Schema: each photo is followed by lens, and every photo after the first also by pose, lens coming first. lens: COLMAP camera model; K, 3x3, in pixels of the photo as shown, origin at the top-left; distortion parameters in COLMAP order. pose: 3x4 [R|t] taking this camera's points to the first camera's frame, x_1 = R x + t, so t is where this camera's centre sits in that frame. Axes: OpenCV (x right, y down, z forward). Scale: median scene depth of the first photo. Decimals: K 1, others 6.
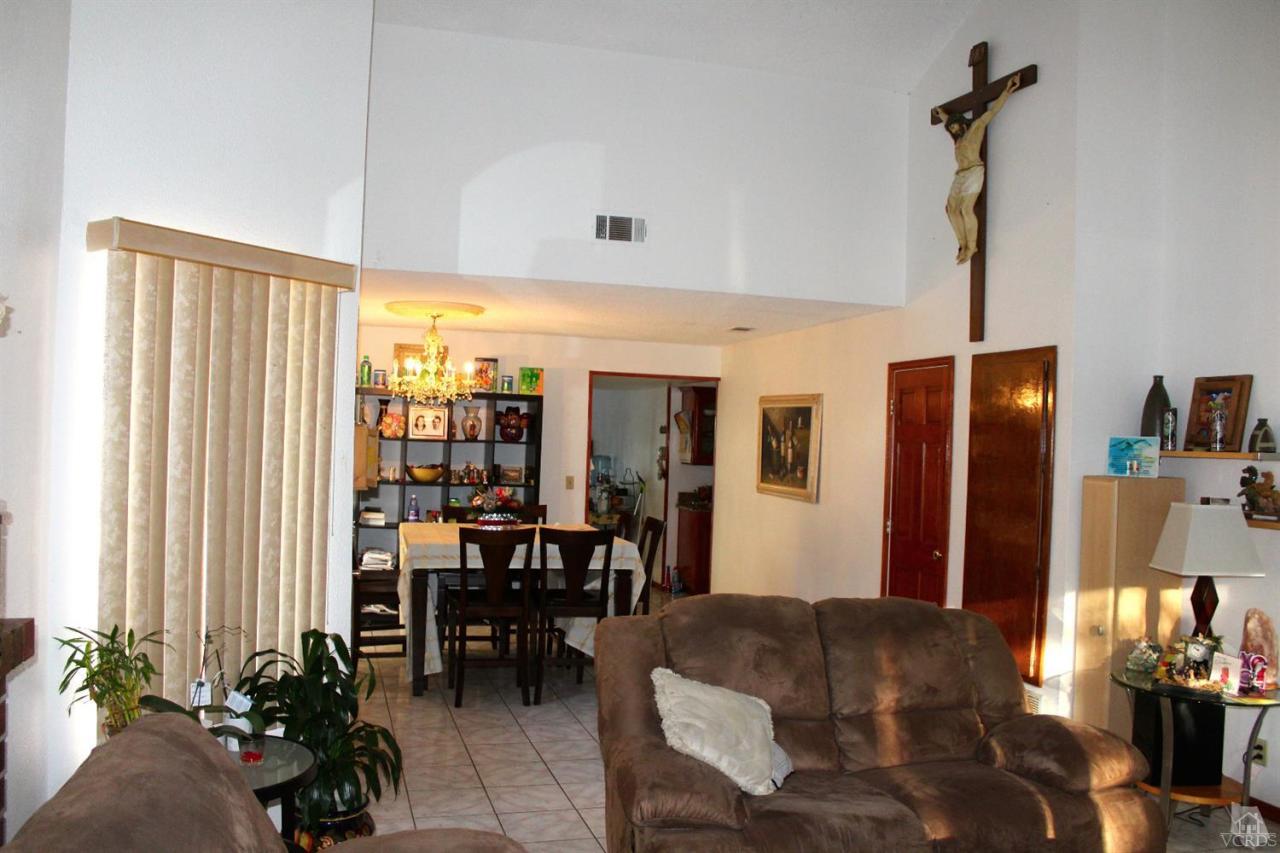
lens RADIAL K [[1071.1, 0, 642.3], [0, 1071.1, 426.5], [0, 0, 1]] dist [-0.142600, 0.120007]
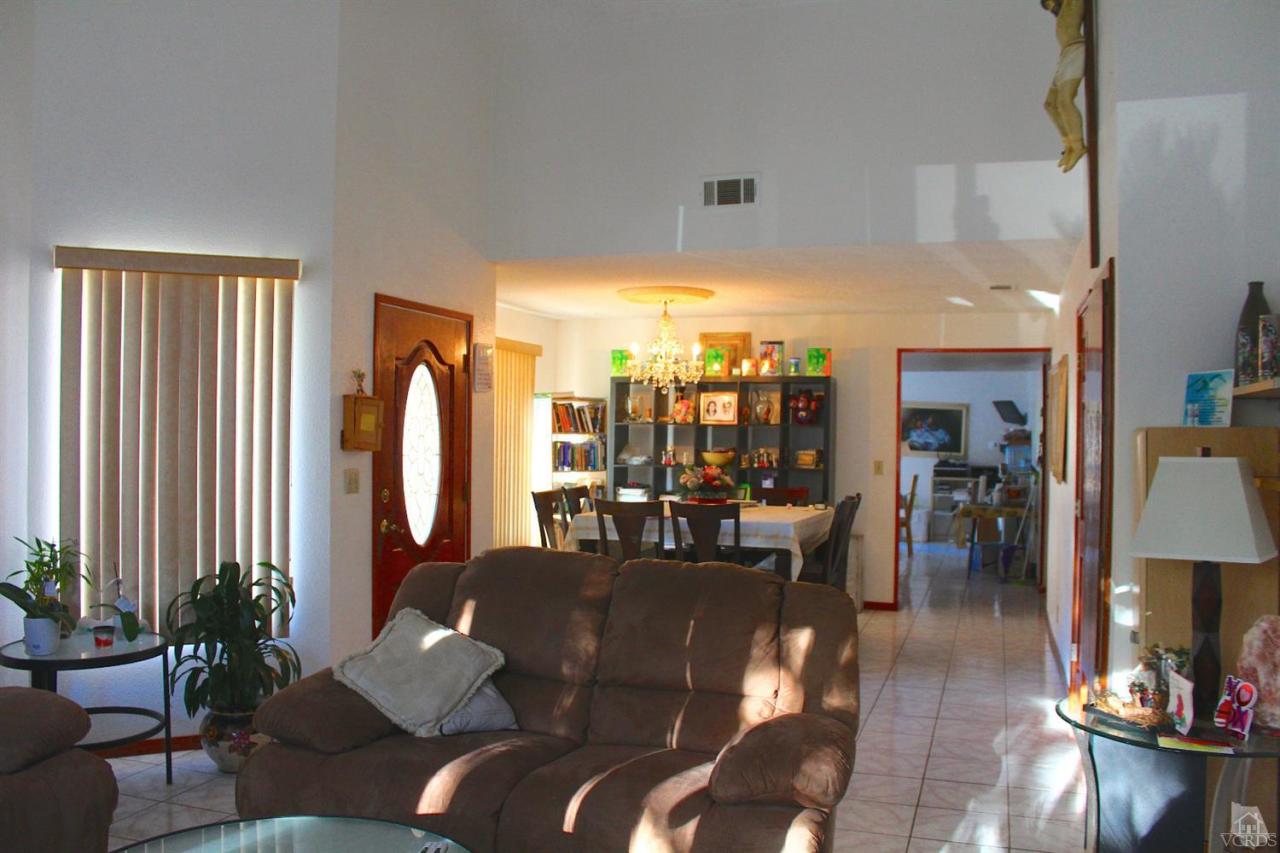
lens RADIAL K [[1071.1, 0, 630.8], [0, 1071.1, 418.5], [0, 0, 1]] dist [-0.142600, 0.120007]
pose [[0.810991, -0.030440, -0.584266, 0.399832], [0.019998, 0.999504, -0.024315, 0.036260], [0.584716, 0.008036, 0.811198, 0.142663]]
